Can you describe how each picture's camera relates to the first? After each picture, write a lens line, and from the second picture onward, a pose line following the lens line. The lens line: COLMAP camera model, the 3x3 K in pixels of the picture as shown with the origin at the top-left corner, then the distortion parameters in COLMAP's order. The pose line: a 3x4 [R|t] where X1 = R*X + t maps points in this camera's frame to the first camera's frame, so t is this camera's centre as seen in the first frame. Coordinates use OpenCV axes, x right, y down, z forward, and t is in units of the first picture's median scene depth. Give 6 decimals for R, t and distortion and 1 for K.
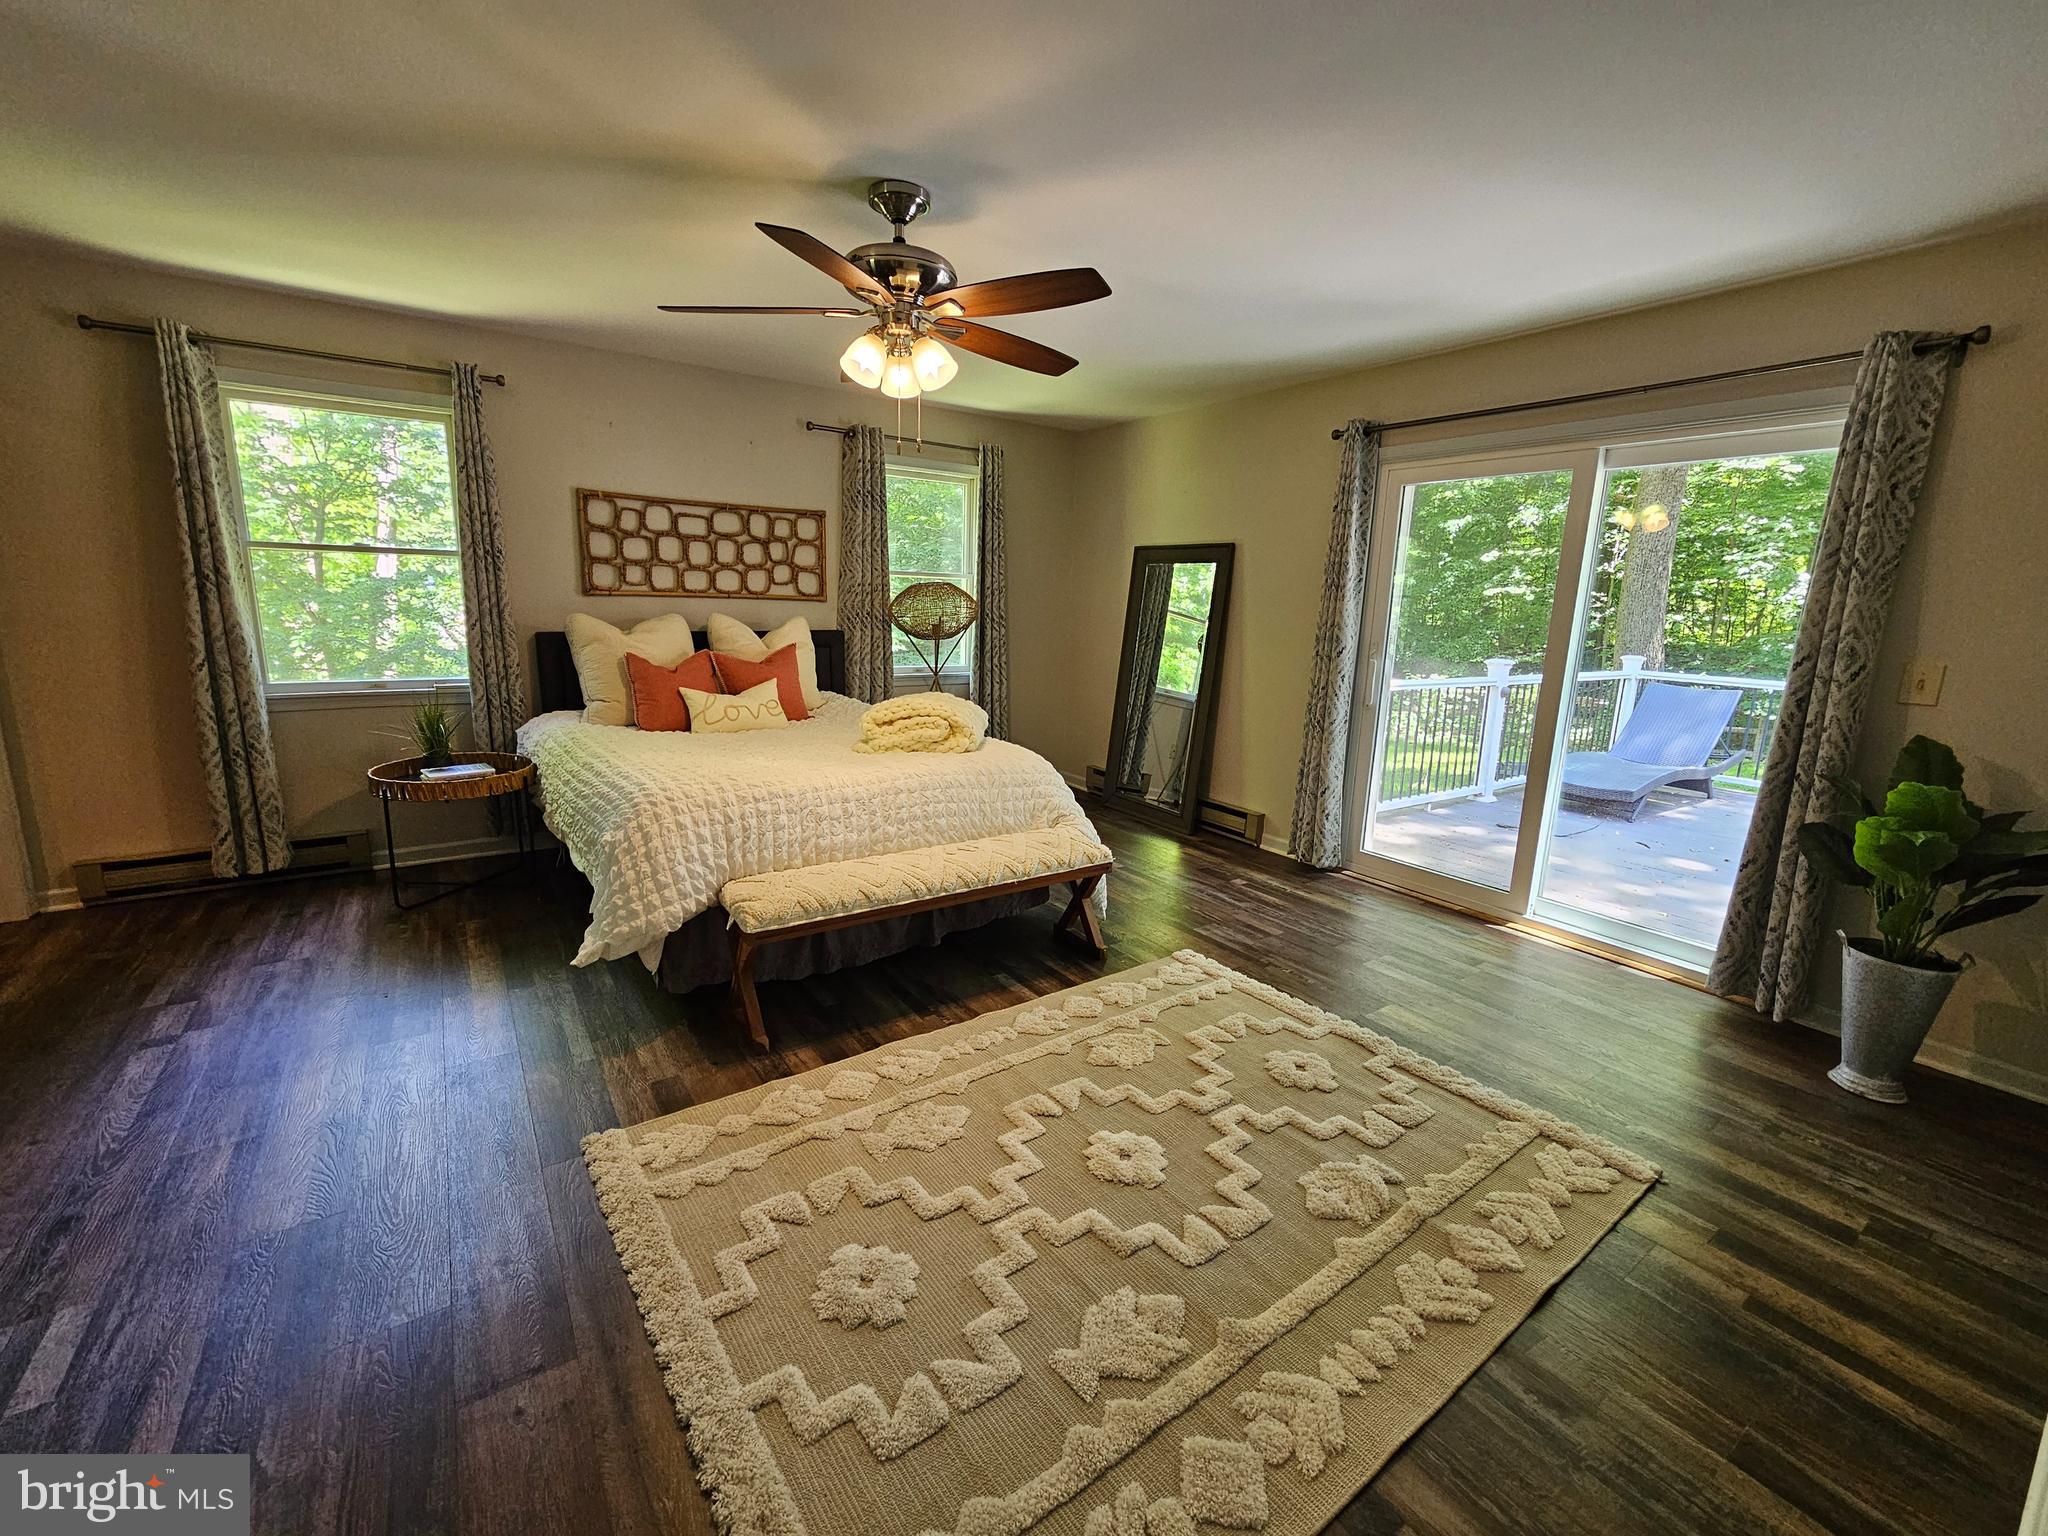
lens RADIAL K [[844.1, 0, 1035.2], [0, 844.1, 763.1], [0, 0, 1]] dist [0.002149, -0.001004]
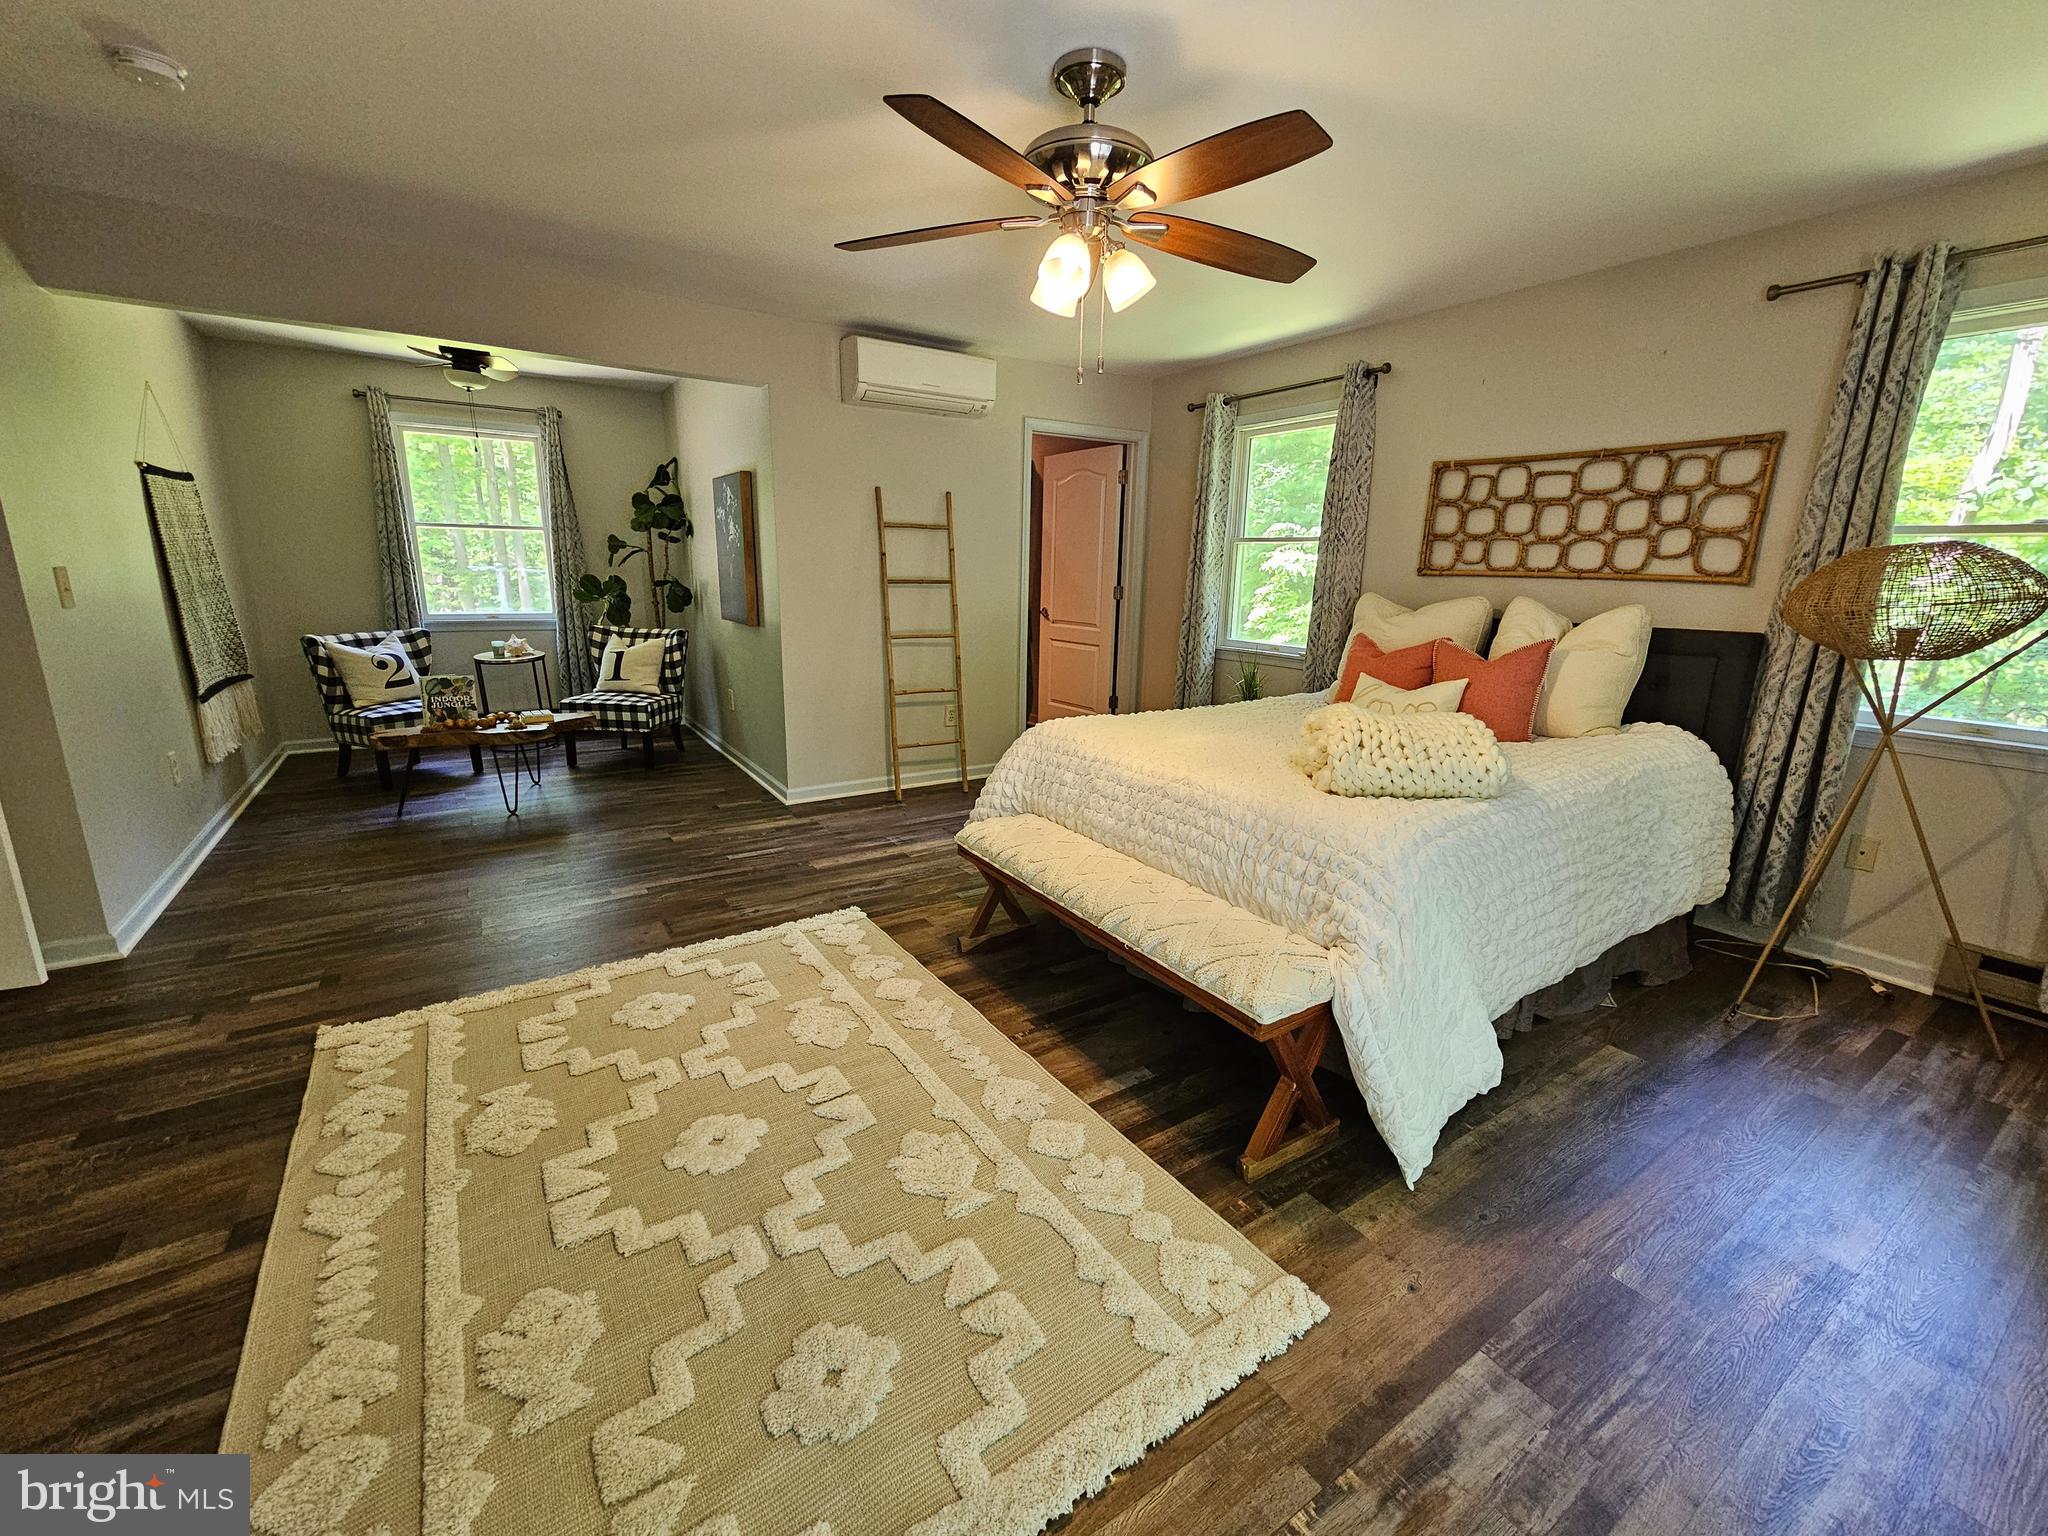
lens RADIAL K [[844.1, 0, 1035.2], [0, 844.1, 763.1], [0, 0, 1]] dist [0.002149, -0.001004]
pose [[-0.028770, 0.200255, -0.979321, 0.446345], [-0.215509, 0.955443, 0.201704, -0.093672], [0.976078, 0.216855, 0.015669, 0.598257]]
